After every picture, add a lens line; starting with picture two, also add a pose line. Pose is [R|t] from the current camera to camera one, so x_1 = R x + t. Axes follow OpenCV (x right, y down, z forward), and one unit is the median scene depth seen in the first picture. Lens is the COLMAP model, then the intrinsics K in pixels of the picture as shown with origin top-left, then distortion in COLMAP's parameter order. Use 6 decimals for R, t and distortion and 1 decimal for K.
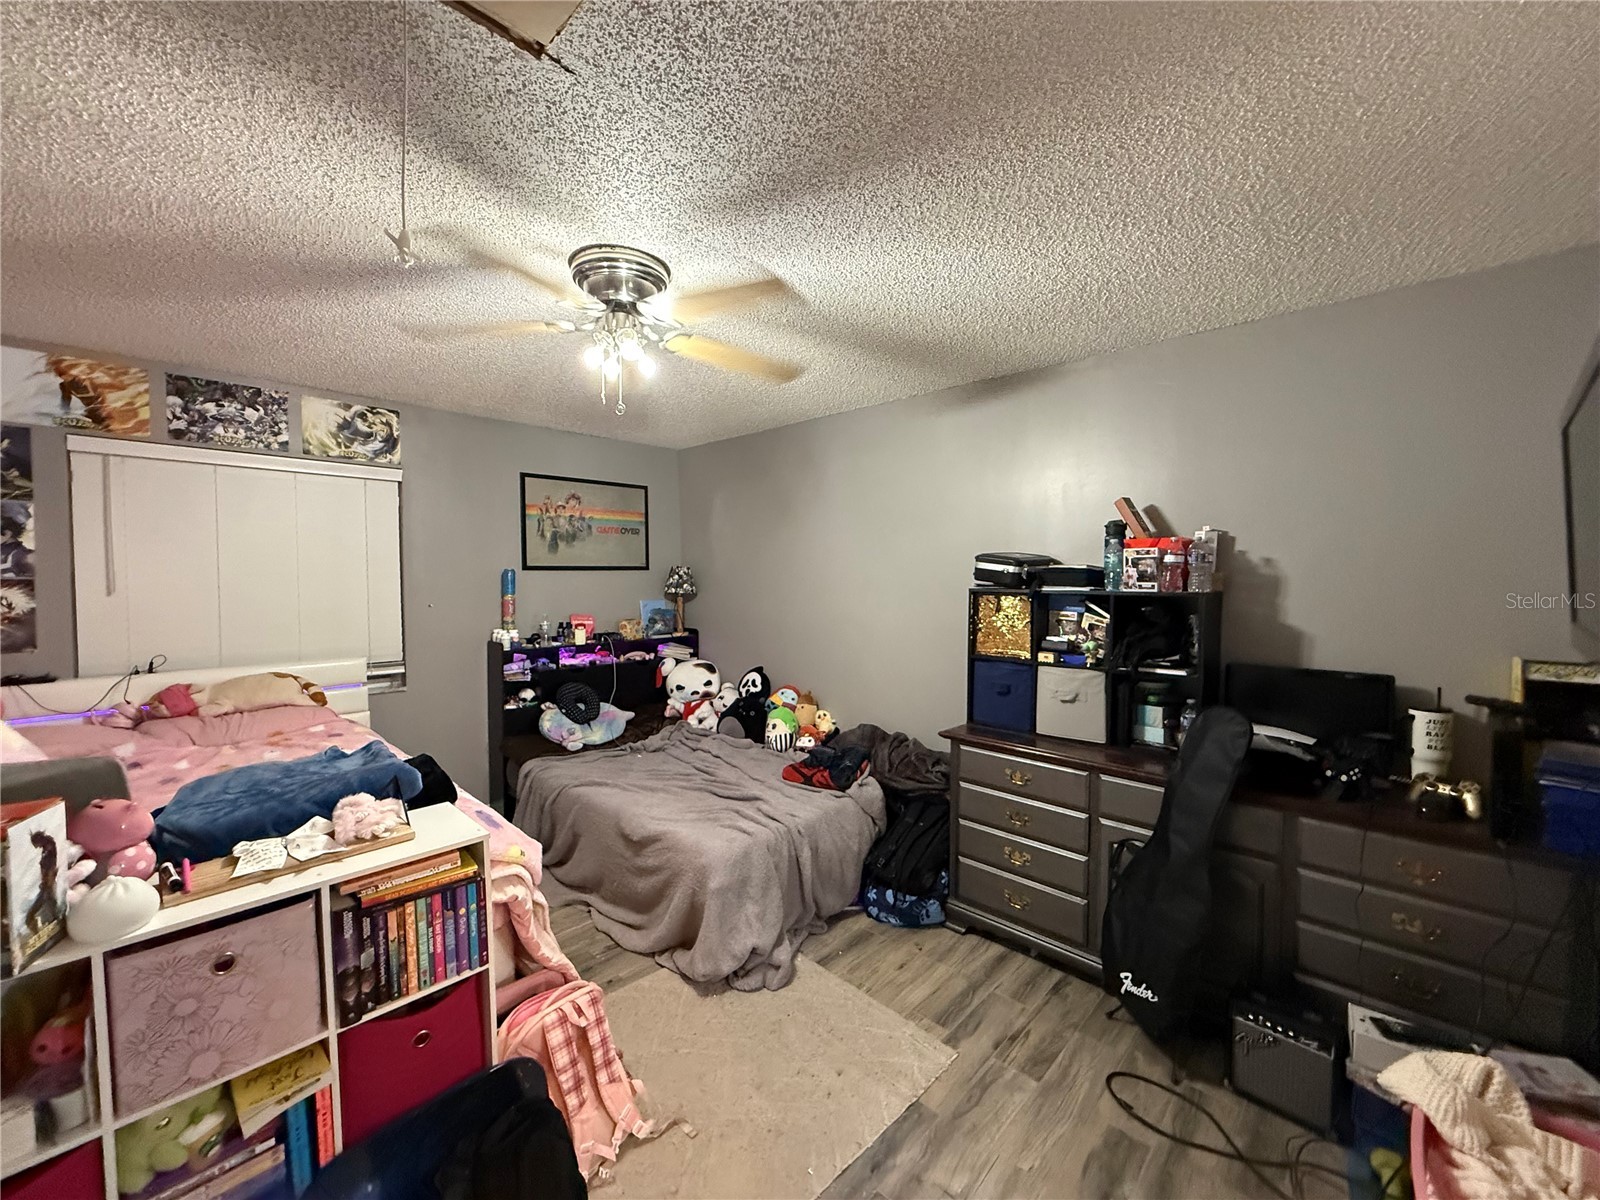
lens RADIAL K [[634.8, 0, 799.2], [0, 634.8, 595.8], [0, 0, 1]] dist [-0.001857, 0.000560]
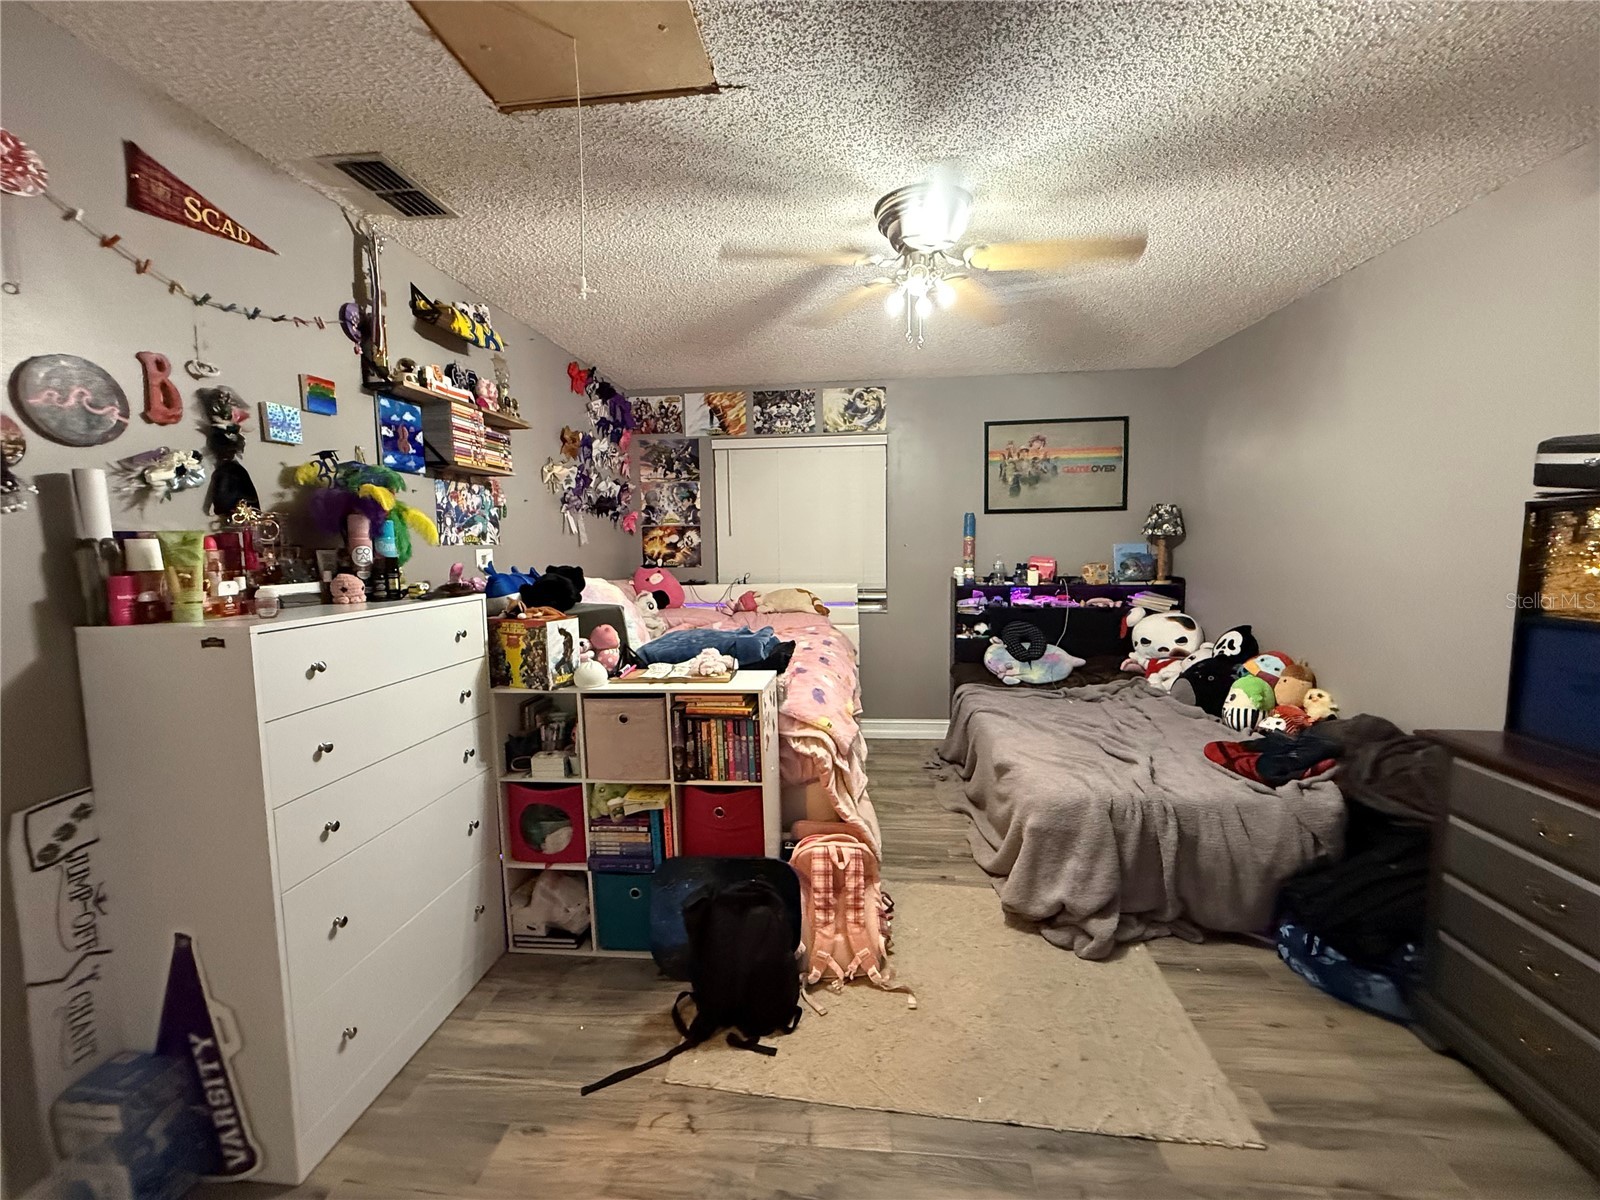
lens RADIAL K [[634.8, 0, 799.2], [0, 634.8, 595.8], [0, 0, 1]] dist [-0.001857, 0.000560]
pose [[0.614450, 0.059284, -0.786725, 0.298547], [-0.010098, 0.997682, 0.067295, 0.038368], [0.788891, -0.033405, 0.613624, 0.109979]]
